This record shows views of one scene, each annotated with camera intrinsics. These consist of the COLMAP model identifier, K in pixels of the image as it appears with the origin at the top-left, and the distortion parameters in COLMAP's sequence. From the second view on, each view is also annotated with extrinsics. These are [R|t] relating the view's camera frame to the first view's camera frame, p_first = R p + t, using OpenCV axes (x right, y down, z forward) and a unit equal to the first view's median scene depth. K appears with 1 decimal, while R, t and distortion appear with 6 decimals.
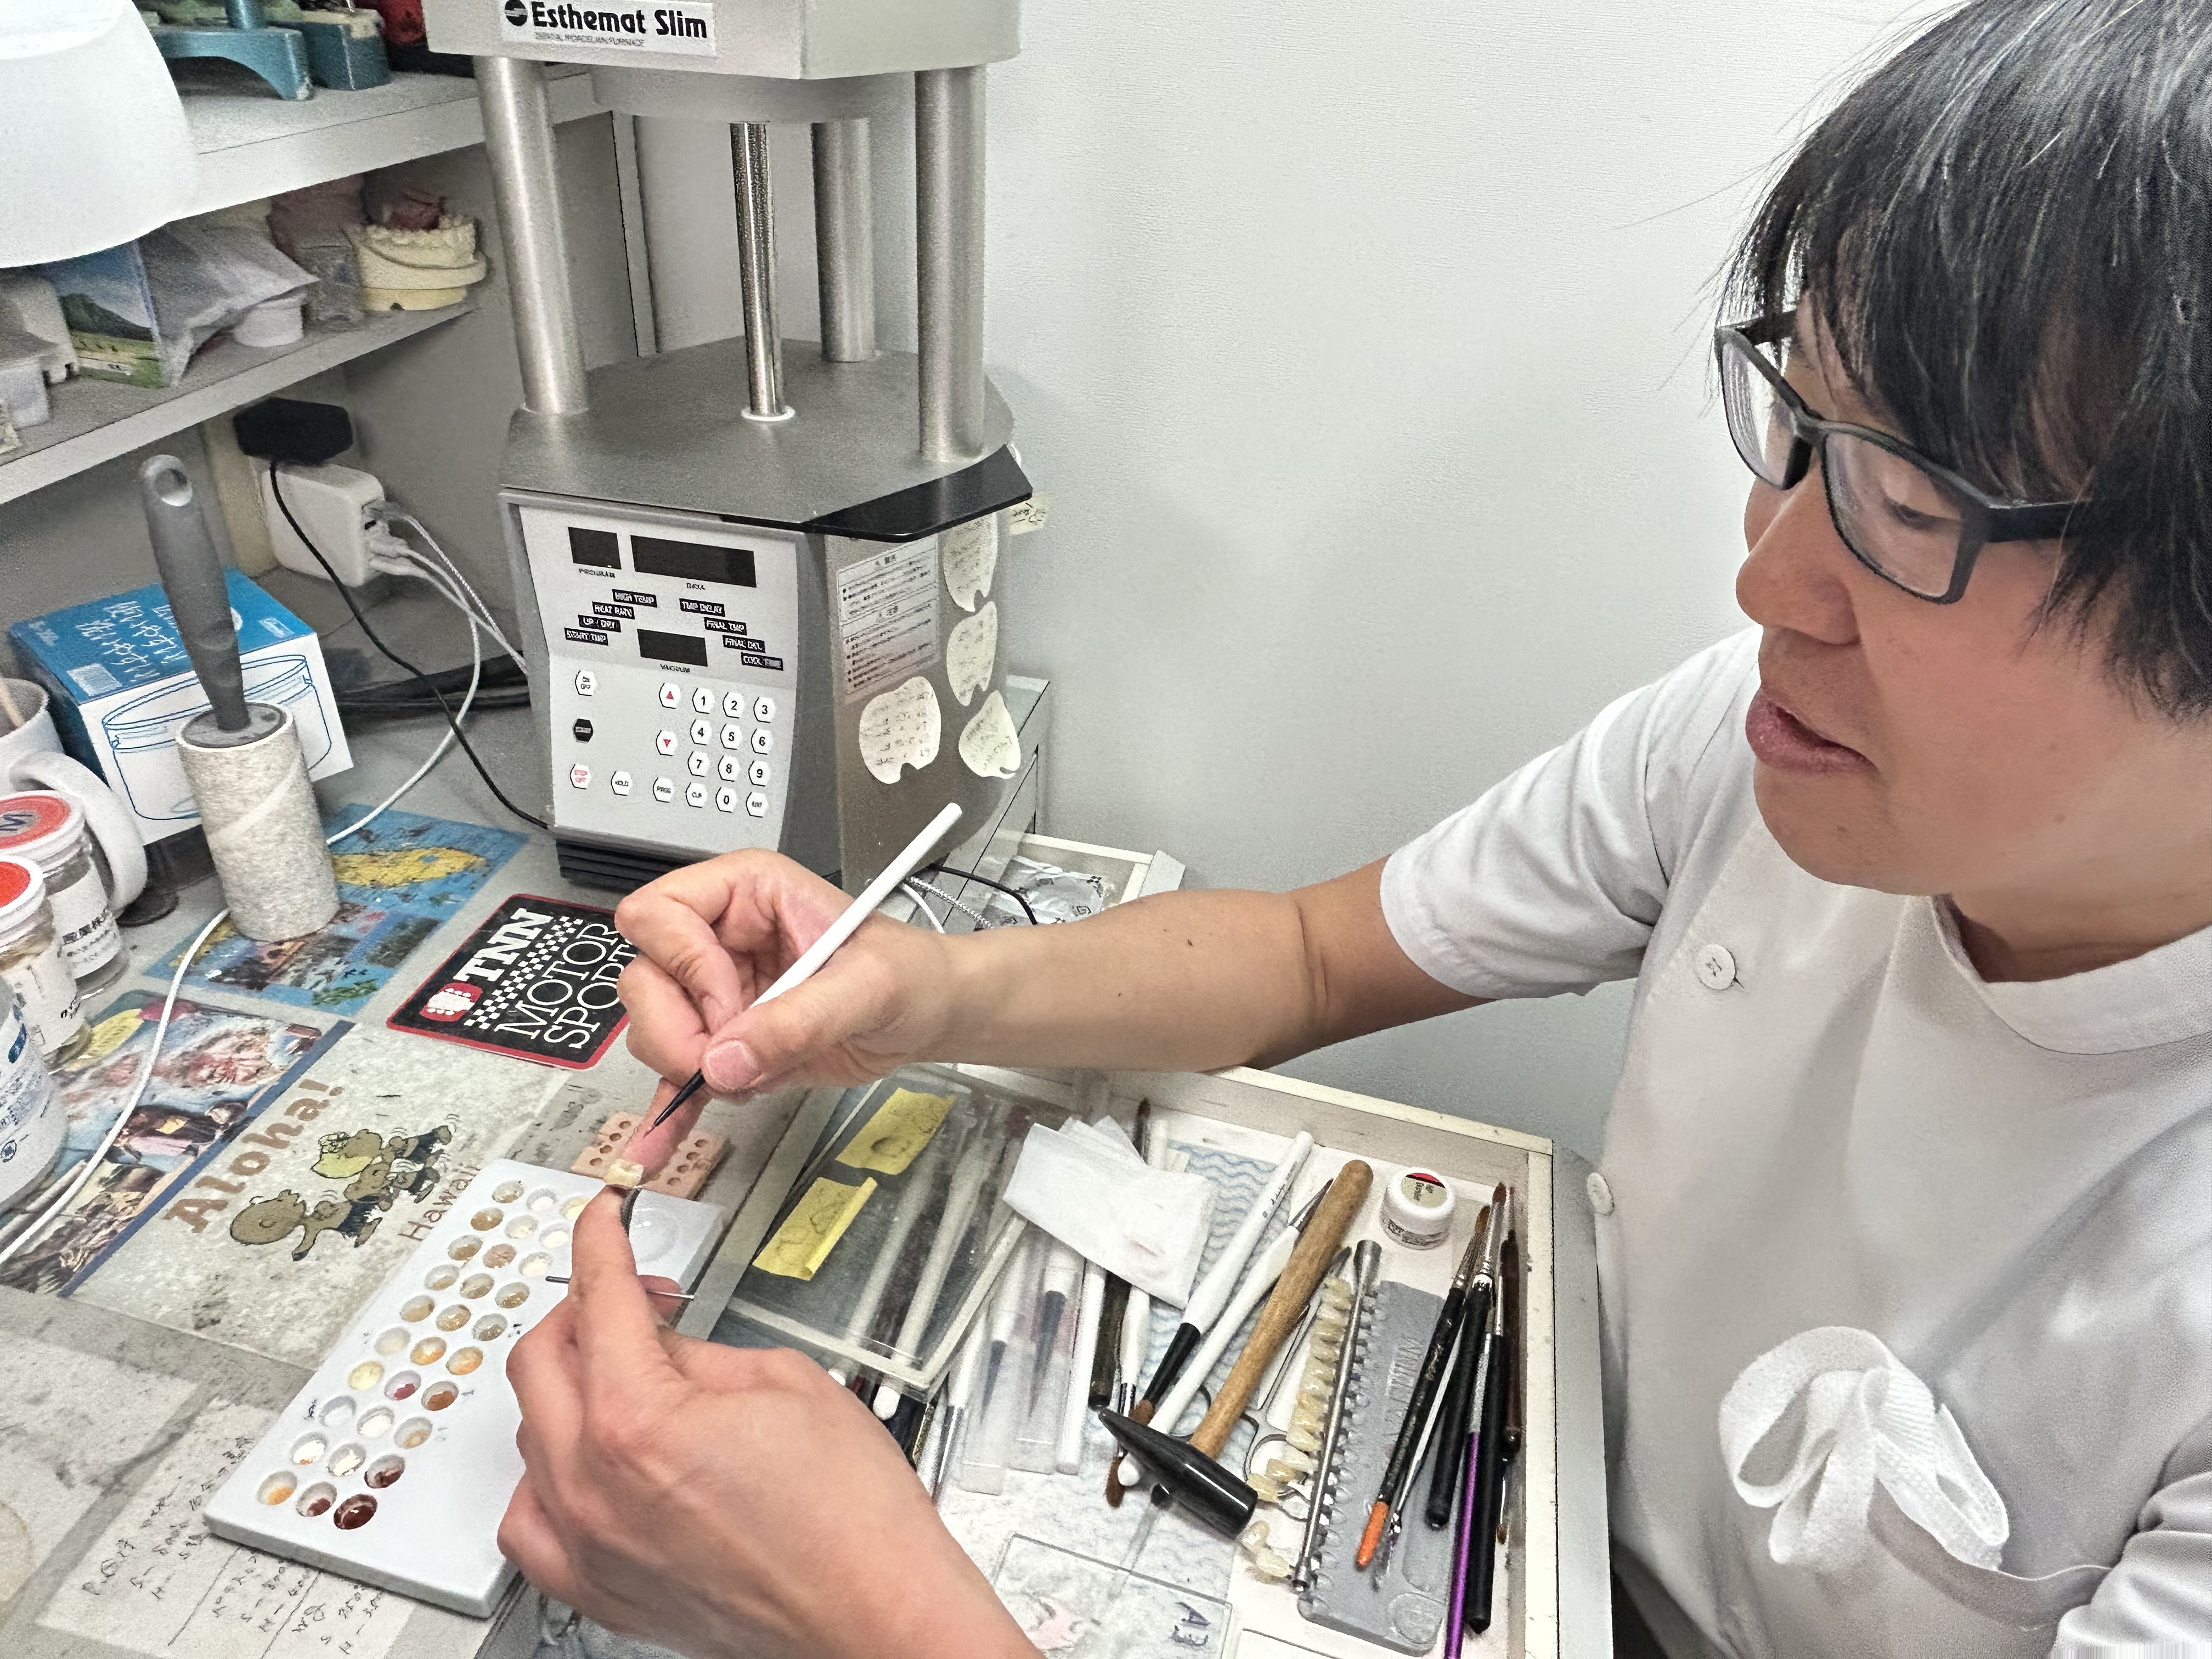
lens RADIAL K [[1508.9, 0, 1099.2], [0, 1508.9, 800.4], [0, 0, 1]] dist [0.001007, -0.015222]
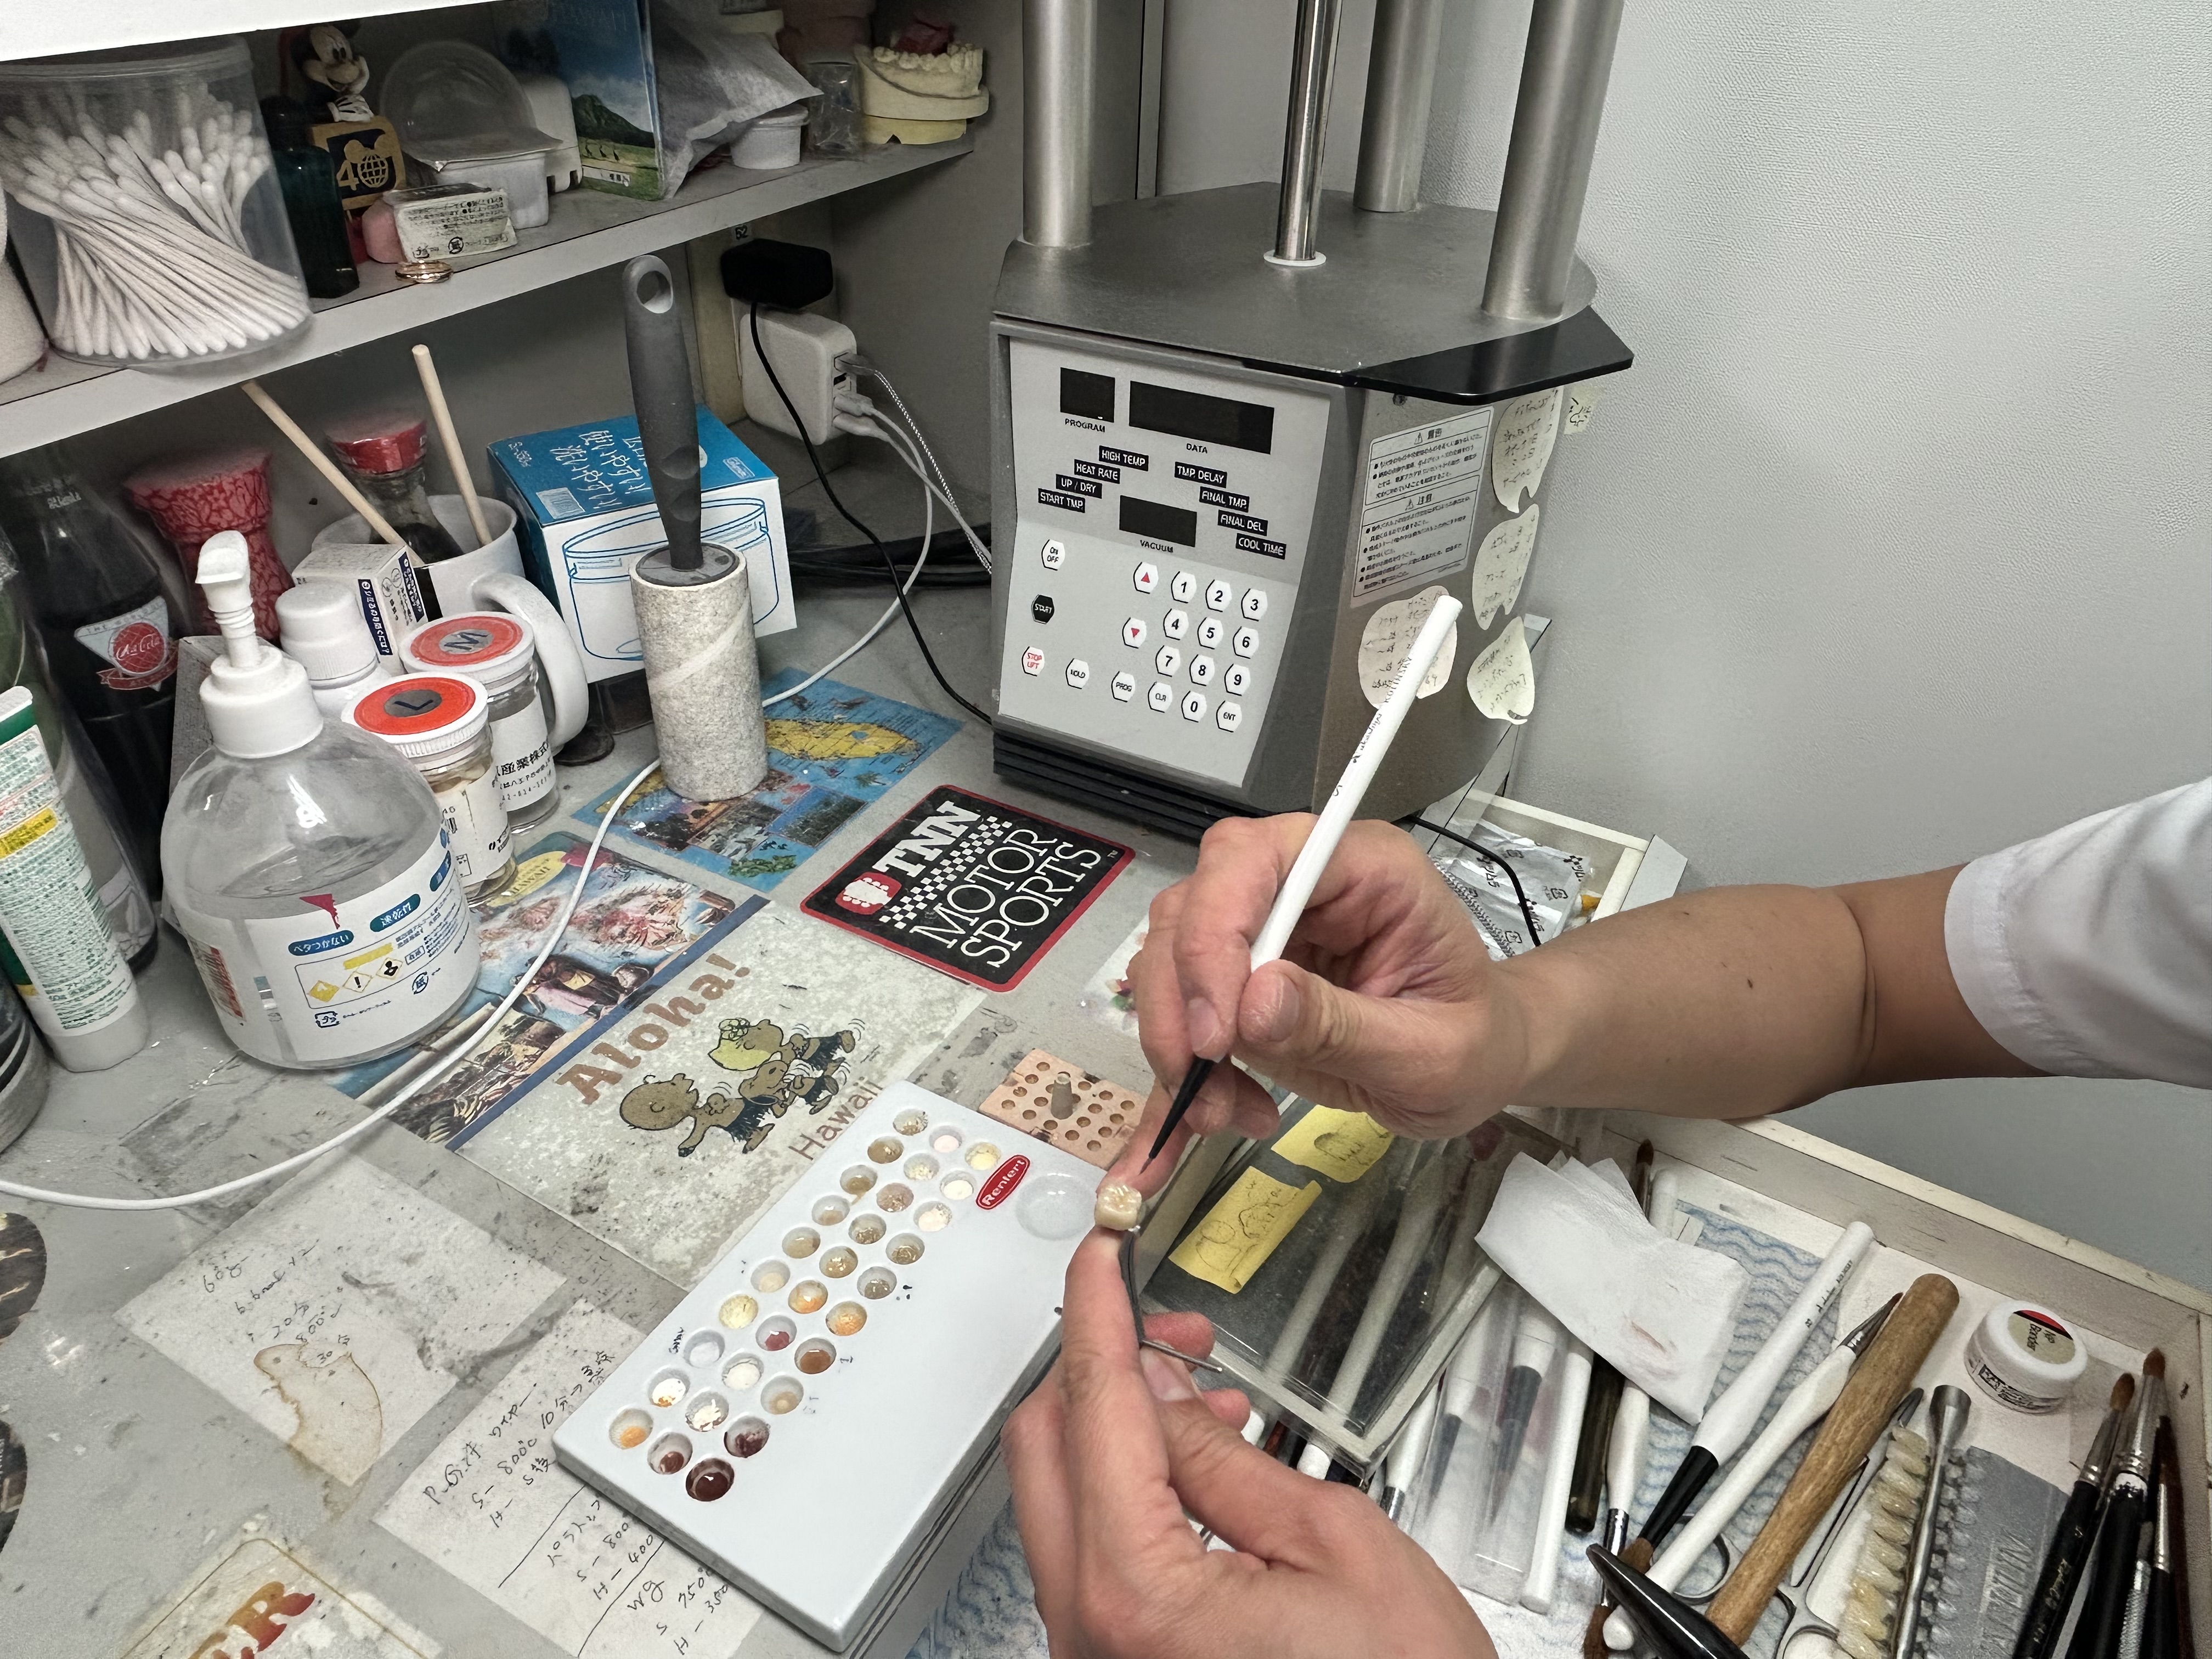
lens RADIAL K [[1478.4, 0, 1055.5], [0, 1478.4, 798.5], [0, 0, 1]] dist [0.021178, -0.036992]
pose [[0.956300, 0.132903, -0.260436, -0.100864], [-0.124579, 0.991034, 0.048291, 0.021135], [0.264519, -0.013736, 0.964283, 0.179279]]
